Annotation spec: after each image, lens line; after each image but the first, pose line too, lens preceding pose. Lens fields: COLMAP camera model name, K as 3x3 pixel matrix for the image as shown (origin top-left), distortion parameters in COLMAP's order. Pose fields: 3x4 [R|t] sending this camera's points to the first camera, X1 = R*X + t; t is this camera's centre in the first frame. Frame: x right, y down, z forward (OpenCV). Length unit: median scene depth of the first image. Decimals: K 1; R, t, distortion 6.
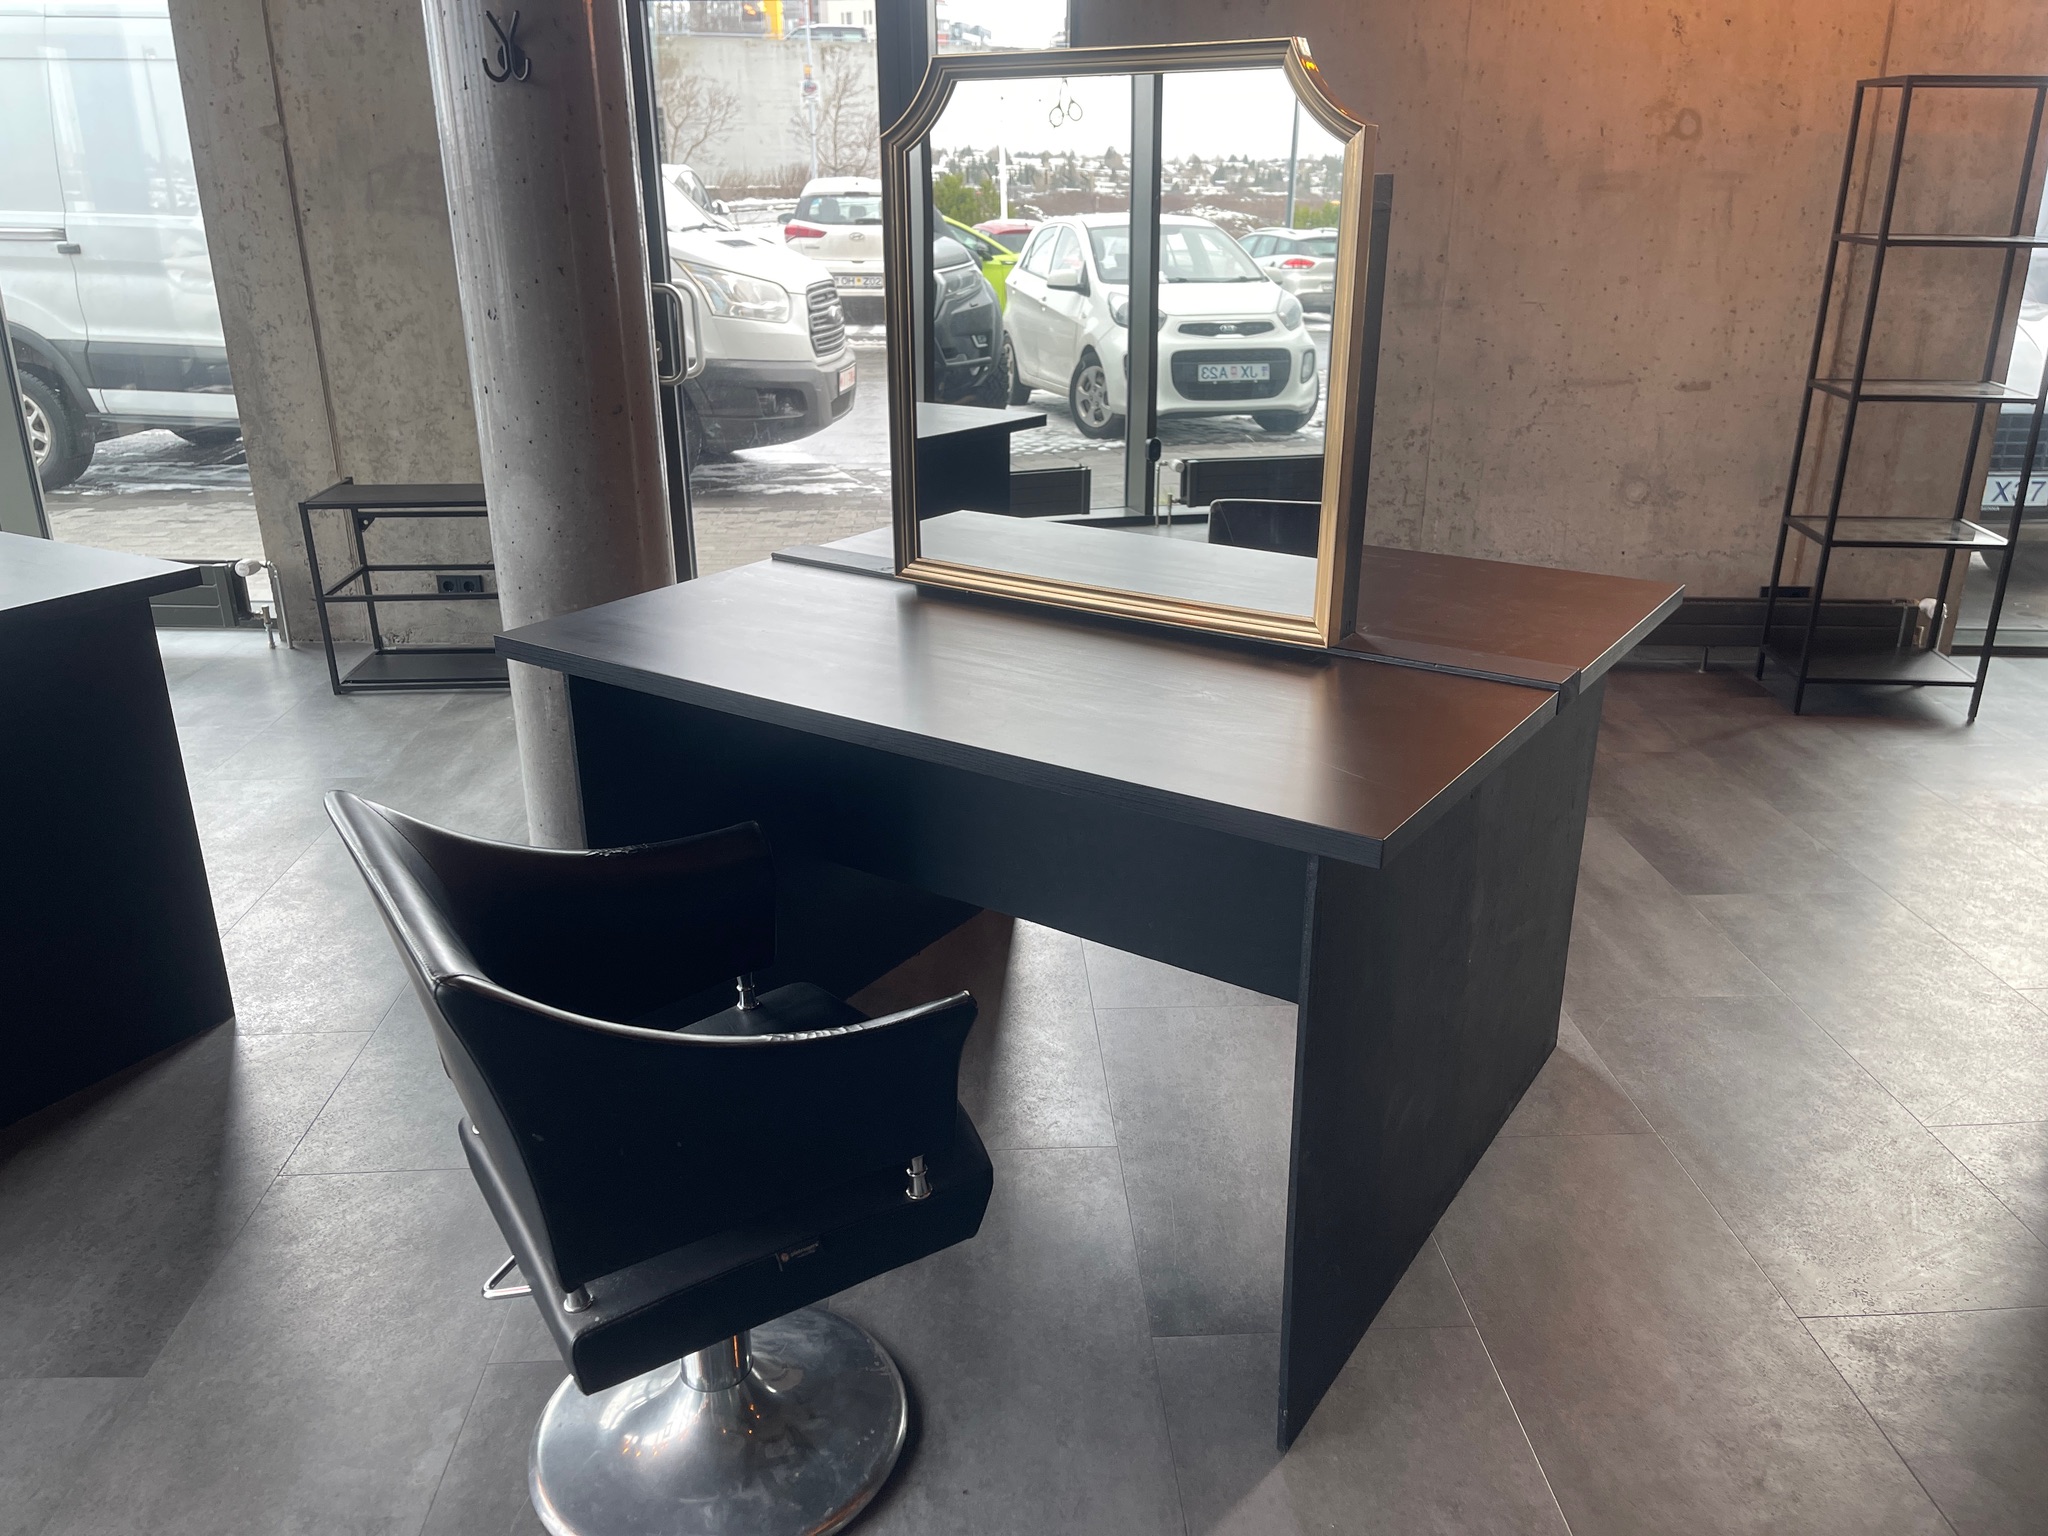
lens RADIAL K [[1567.5, 0, 1012.9], [0, 1567.5, 778.0], [0, 0, 1]] dist [0.055974, -0.058765]
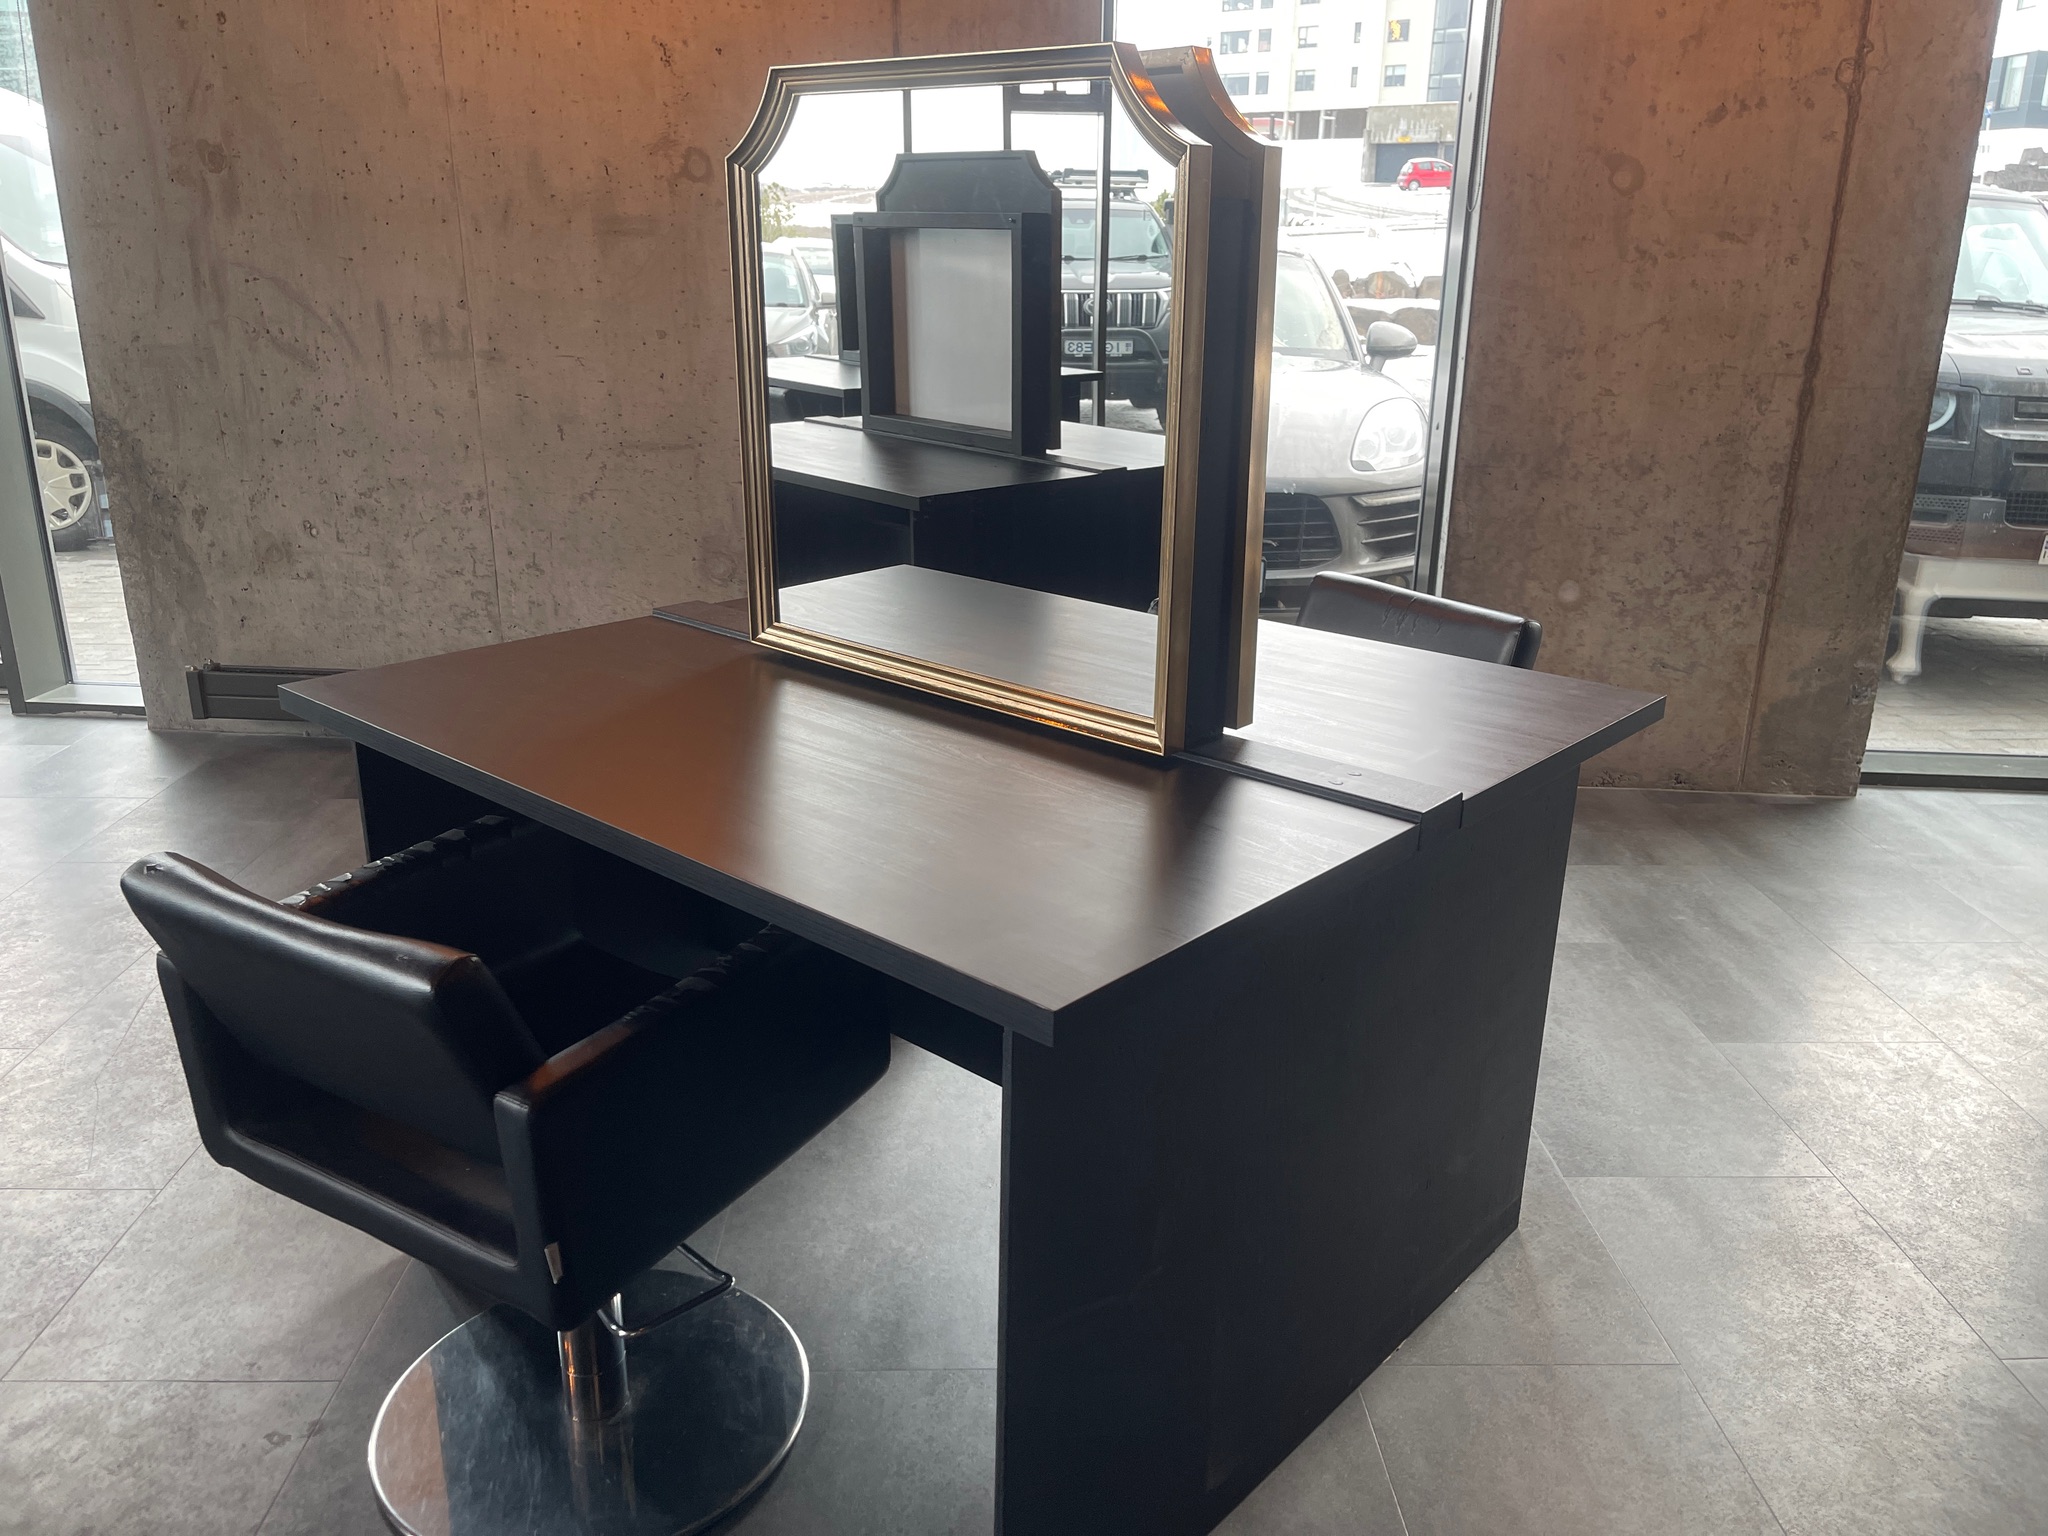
lens RADIAL K [[1567.5, 0, 1021.1], [0, 1567.5, 775.1], [0, 0, 1]] dist [0.055974, -0.058765]
pose [[0.999801, 0.019715, -0.002911, 0.587223], [-0.019823, 0.998867, -0.043257, -0.028248], [0.002055, 0.043306, 0.999060, 0.111161]]
